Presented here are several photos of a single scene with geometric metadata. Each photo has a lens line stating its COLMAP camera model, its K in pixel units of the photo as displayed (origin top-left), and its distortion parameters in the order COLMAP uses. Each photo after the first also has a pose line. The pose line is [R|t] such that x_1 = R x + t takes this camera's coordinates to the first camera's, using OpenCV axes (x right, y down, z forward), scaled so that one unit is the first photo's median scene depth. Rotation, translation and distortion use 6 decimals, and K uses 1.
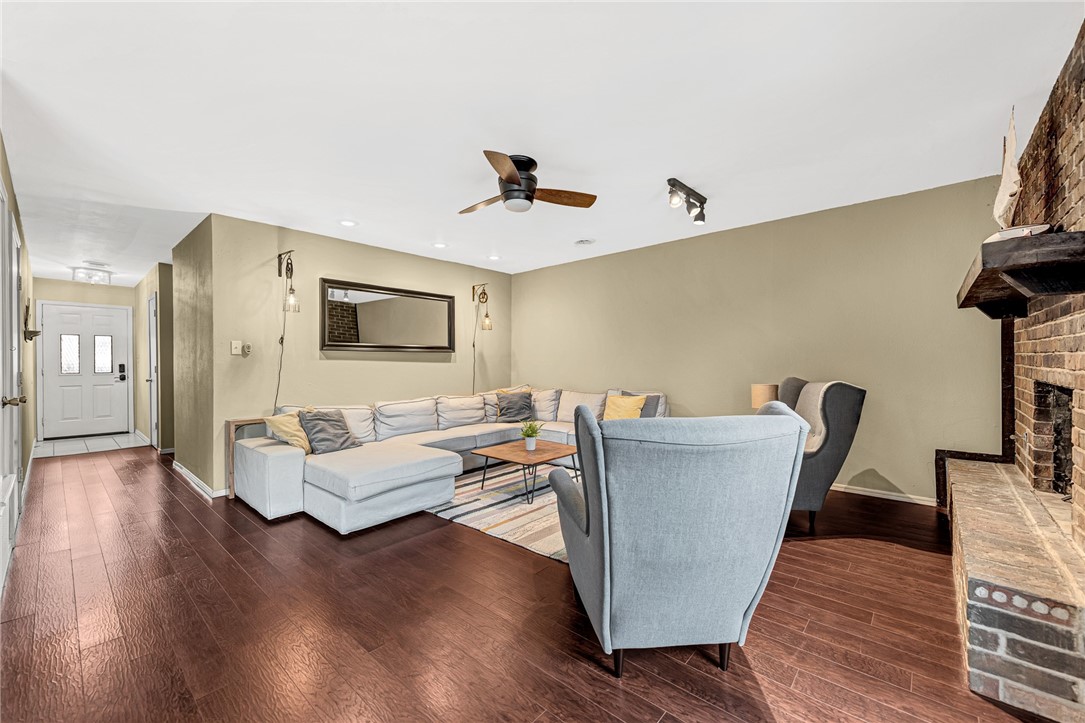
lens RADIAL K [[426.5, 0, 539.7], [0, 426.5, 363.3], [0, 0, 1]] dist [0.003185, 0.000035]
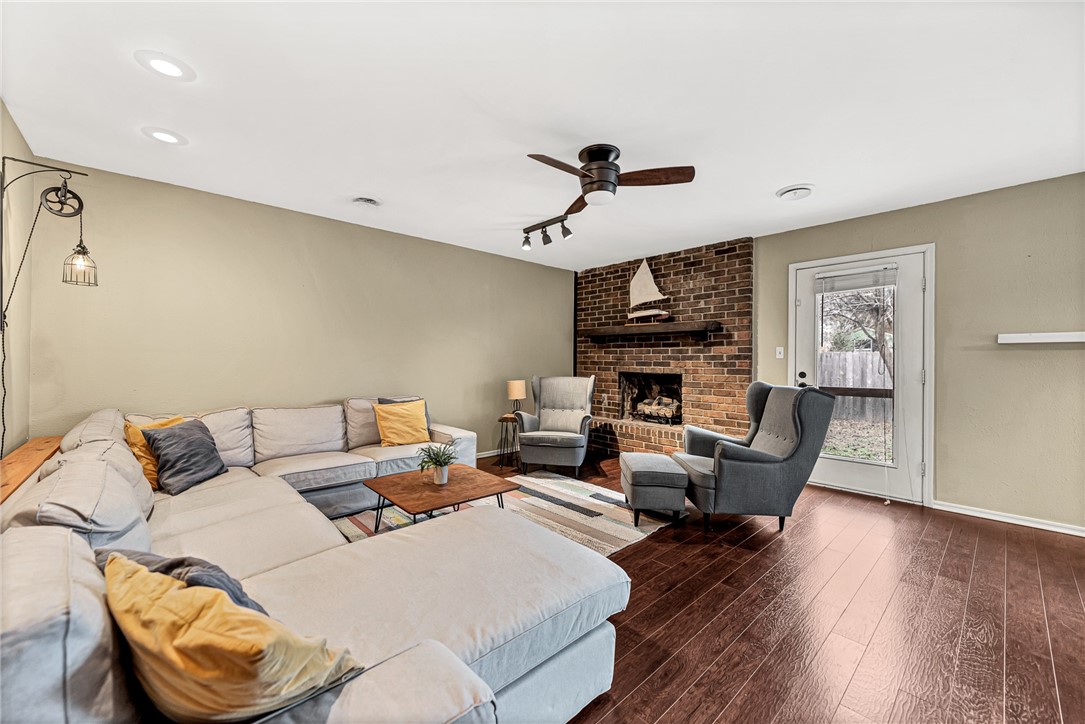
lens RADIAL K [[426.5, 0, 539.7], [0, 426.5, 363.8], [0, 0, 1]] dist [0.003185, 0.000035]
pose [[0.101245, 0.001082, 0.994861, -0.785269], [-0.002087, 0.999997, -0.000875, -0.001370], [-0.994859, -0.001988, 0.101247, 0.807799]]
